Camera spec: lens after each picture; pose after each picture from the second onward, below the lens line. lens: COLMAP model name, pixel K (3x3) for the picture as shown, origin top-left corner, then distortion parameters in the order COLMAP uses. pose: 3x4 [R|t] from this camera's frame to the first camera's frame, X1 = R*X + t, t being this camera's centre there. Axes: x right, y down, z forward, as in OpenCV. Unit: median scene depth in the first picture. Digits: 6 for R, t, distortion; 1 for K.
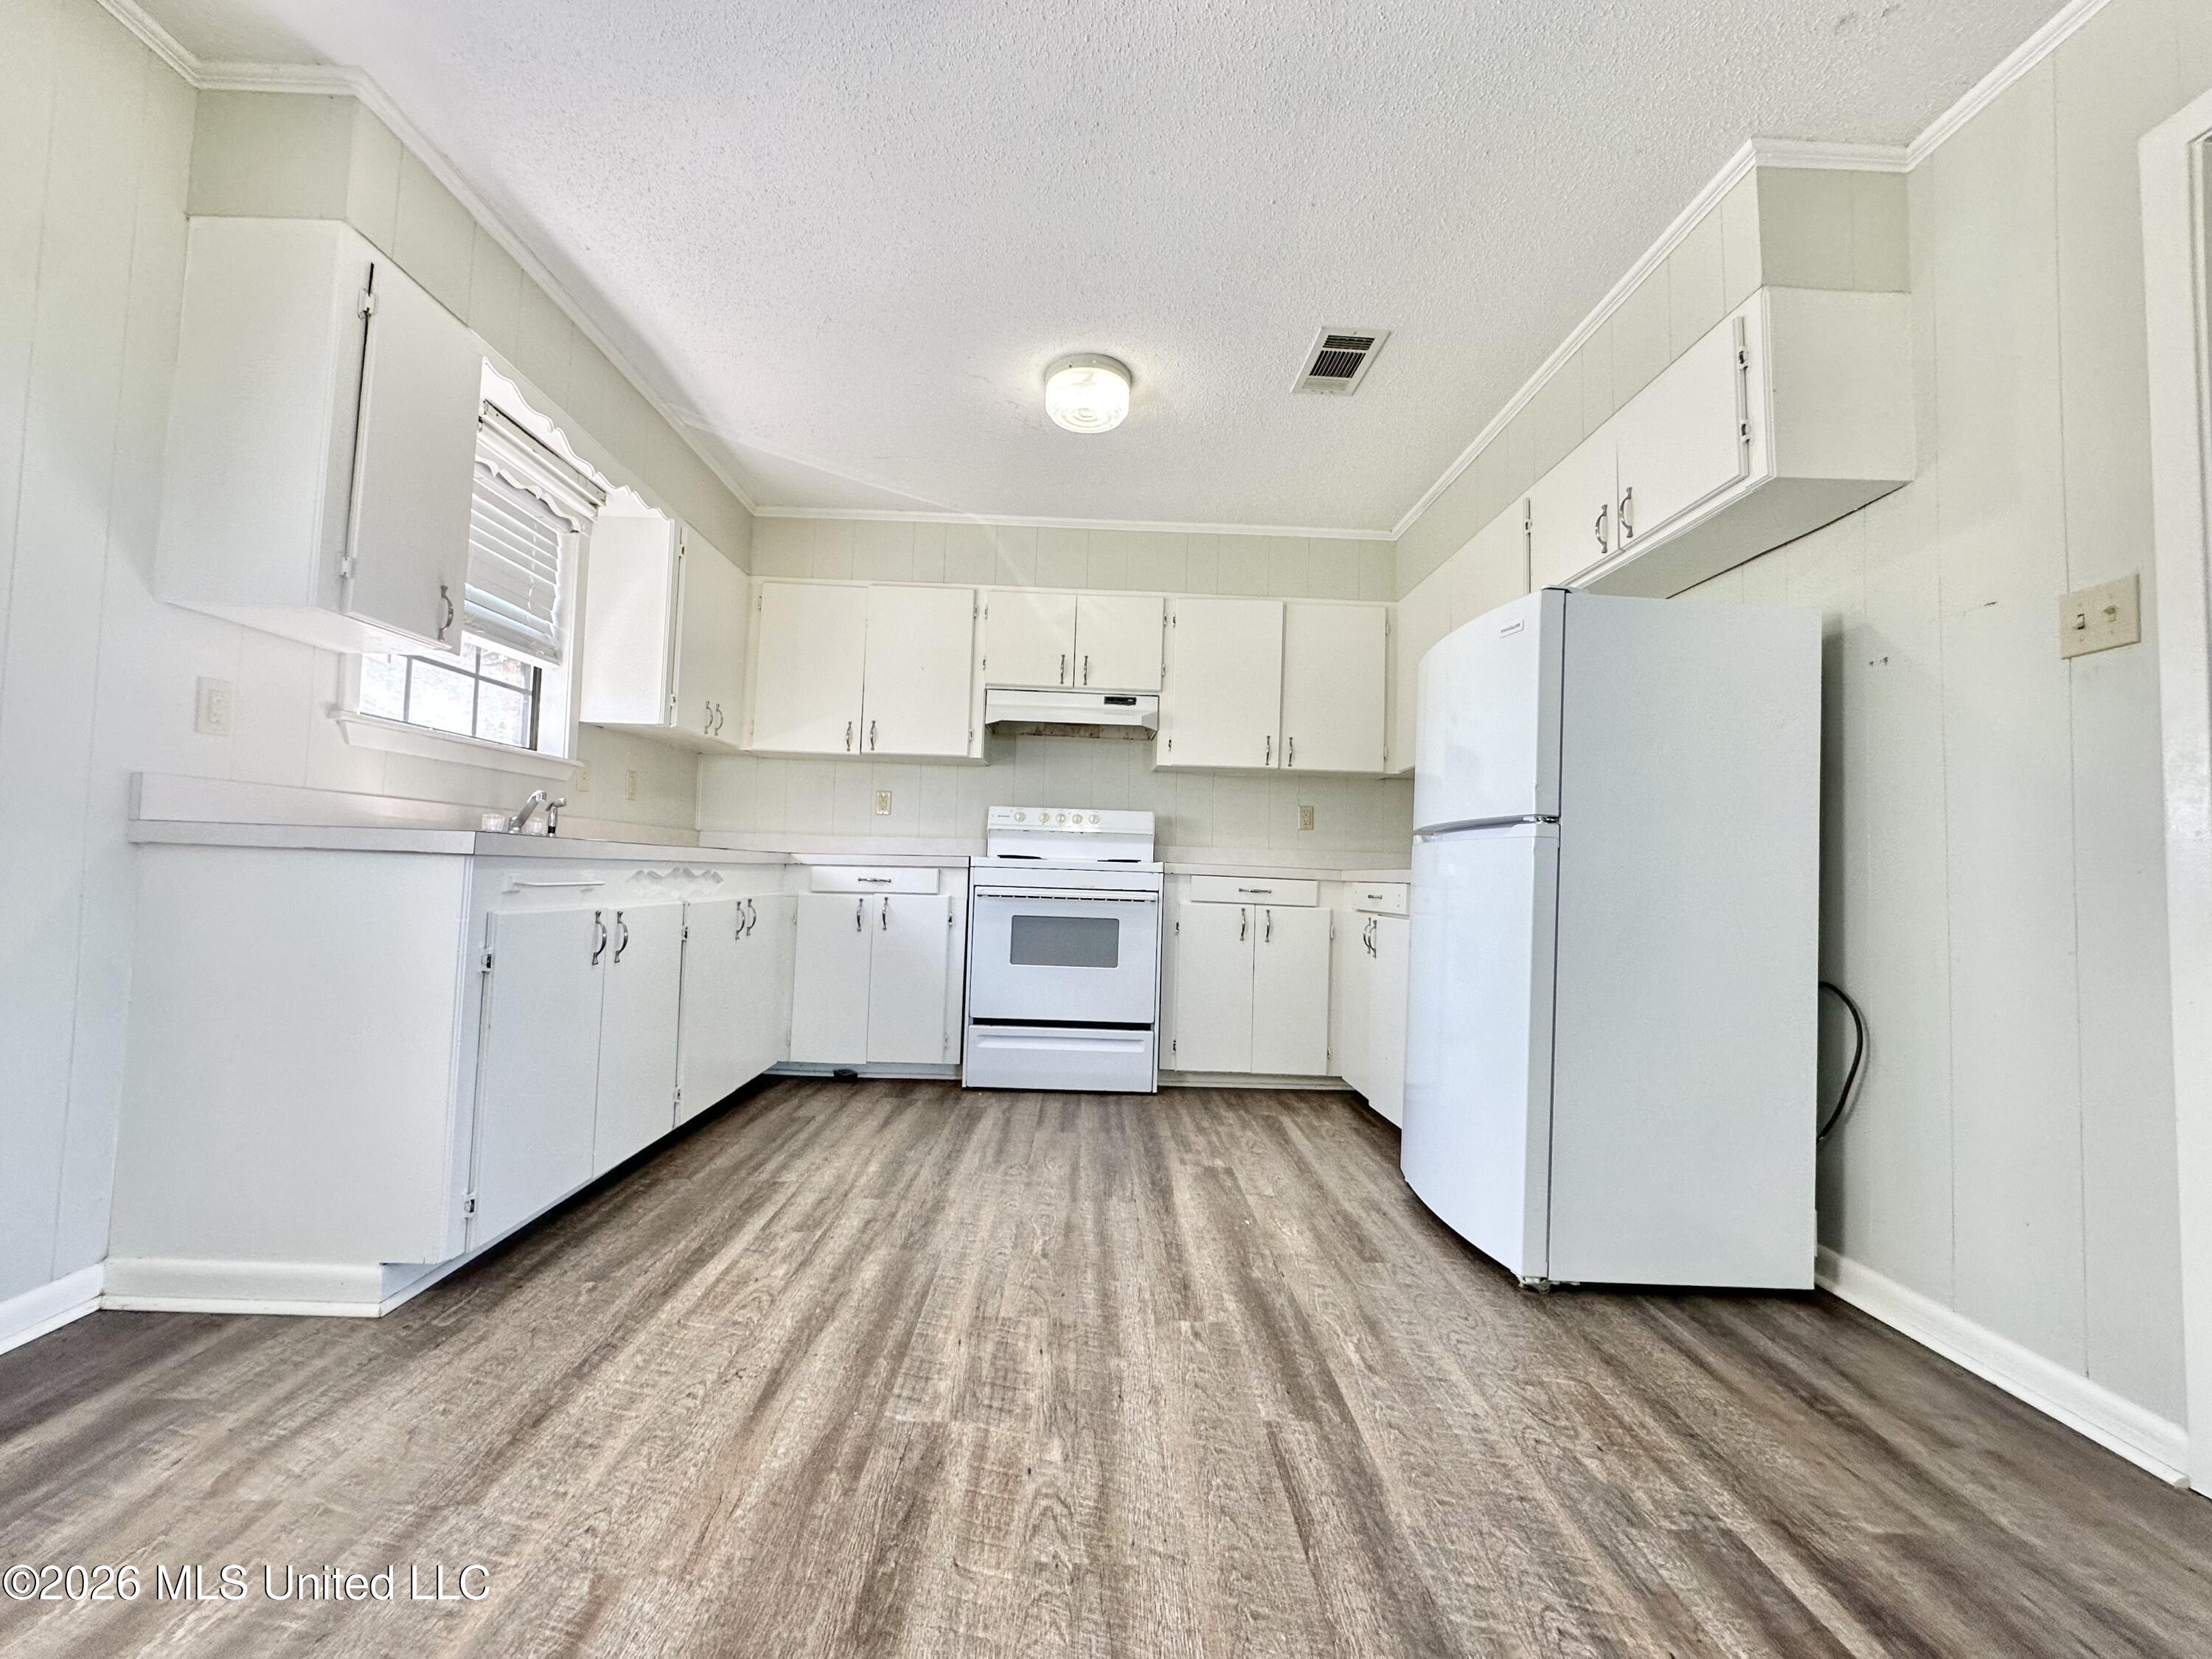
lens RADIAL K [[881.2, 0, 1106.0], [0, 881.2, 829.5], [0, 0, 1]] dist [-0.005066, 0.000033]
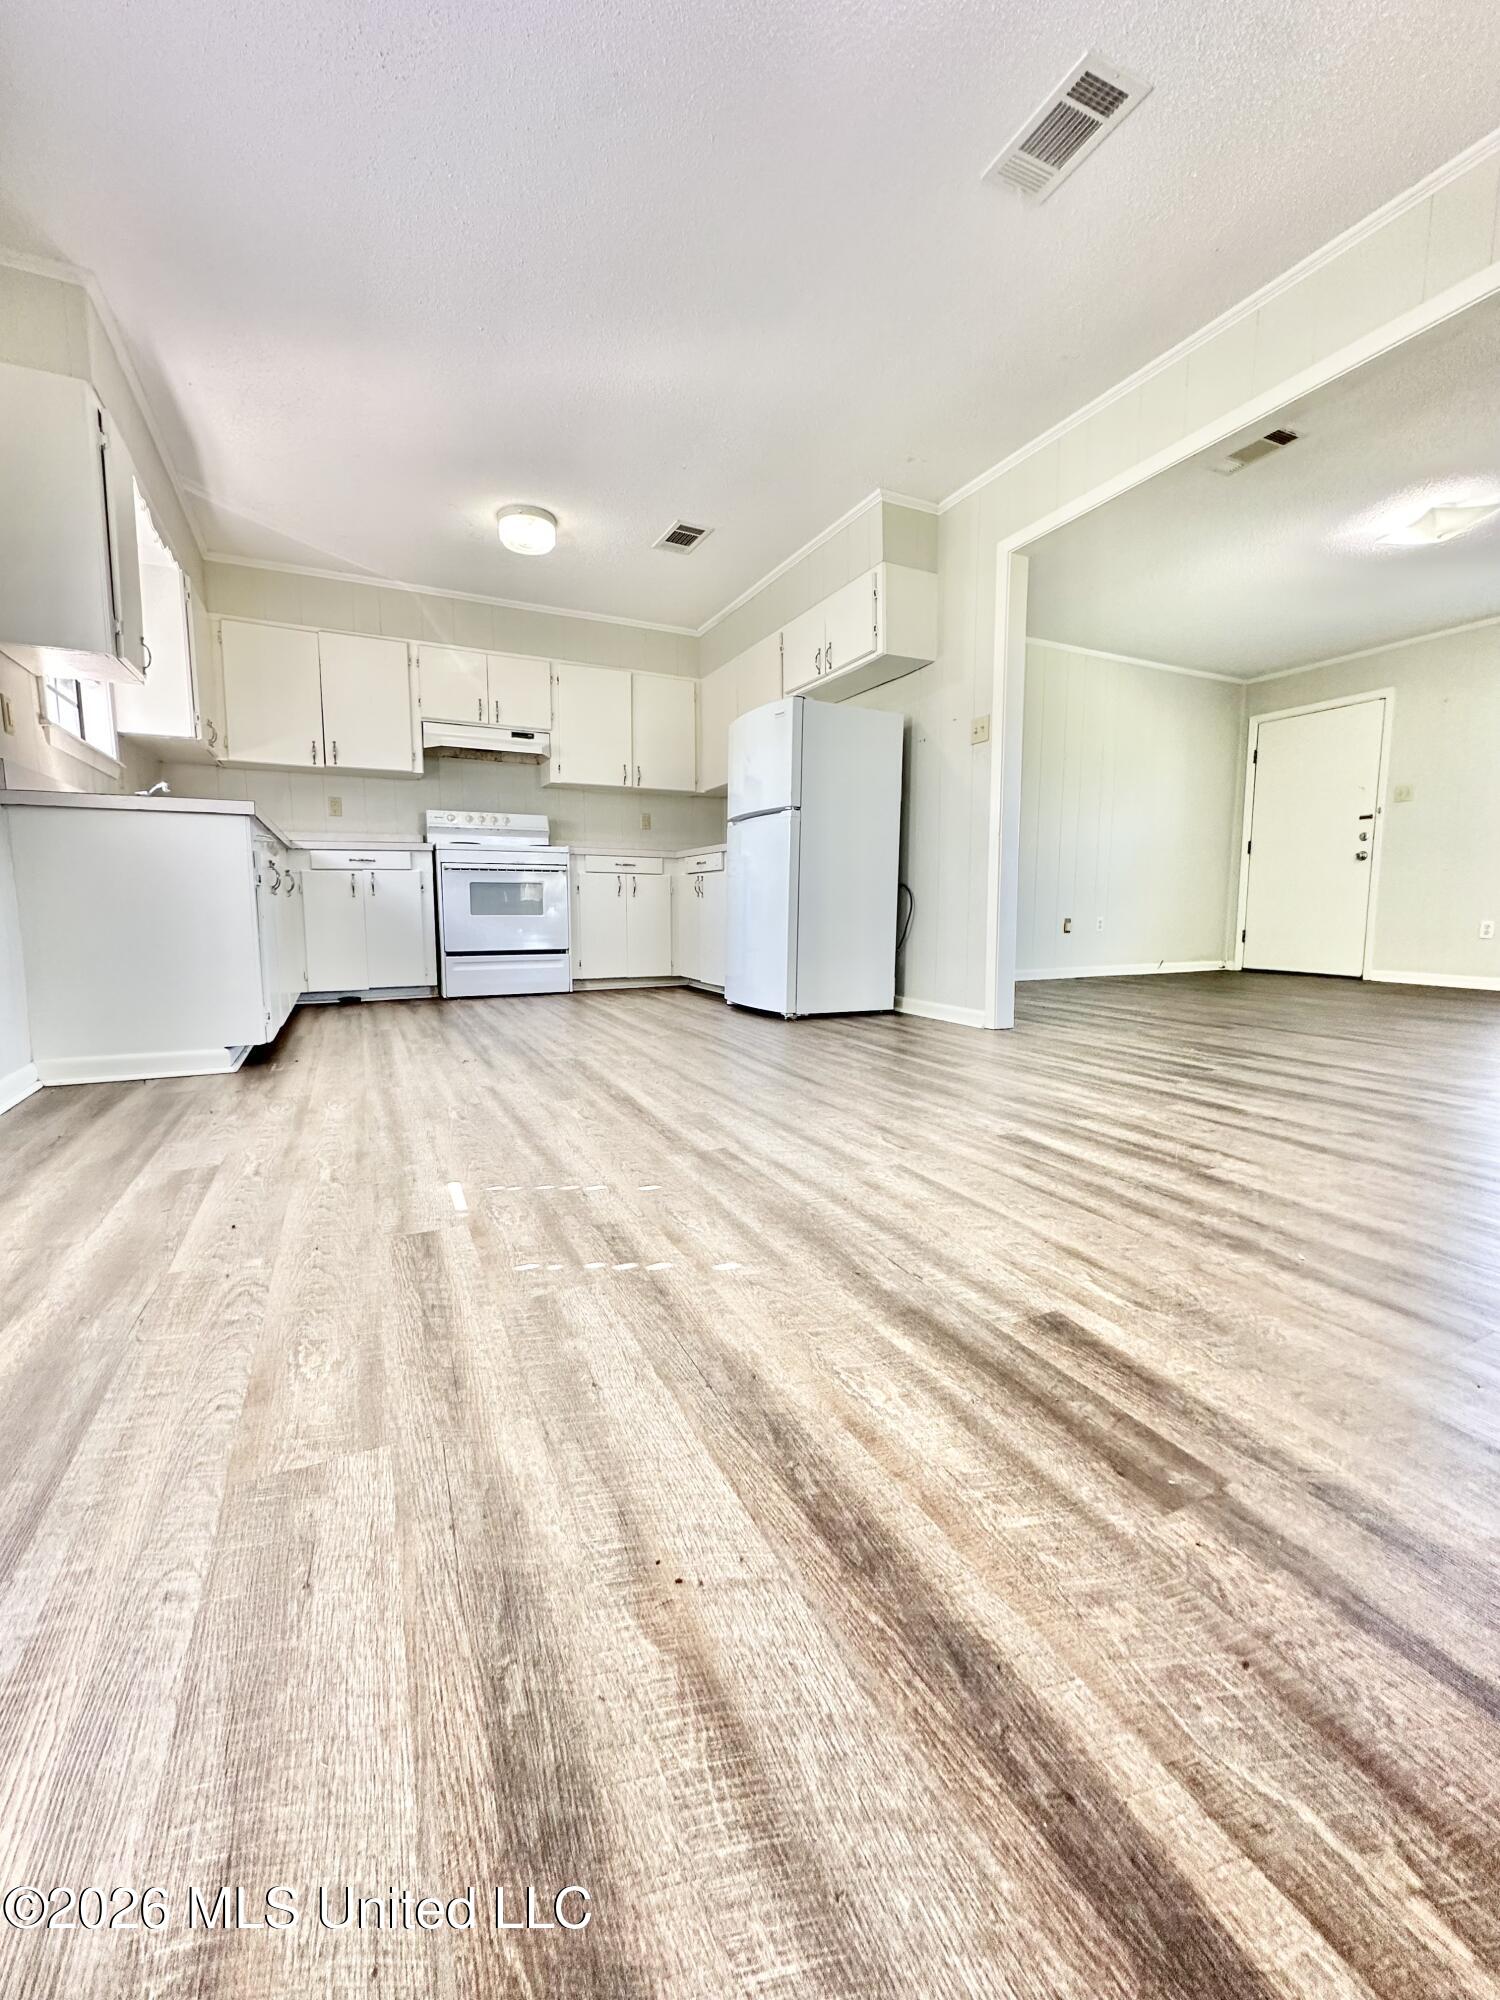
lens RADIAL K [[796.8, 0, 750.0], [0, 796.8, 1000.0], [0, 0, 1]] dist [-0.005066, 0.000033]
pose [[0.905894, -0.081941, 0.415501, -0.248675], [0.007541, 0.984069, 0.177628, 0.056517], [-0.423437, -0.157779, 0.892080, -0.426328]]
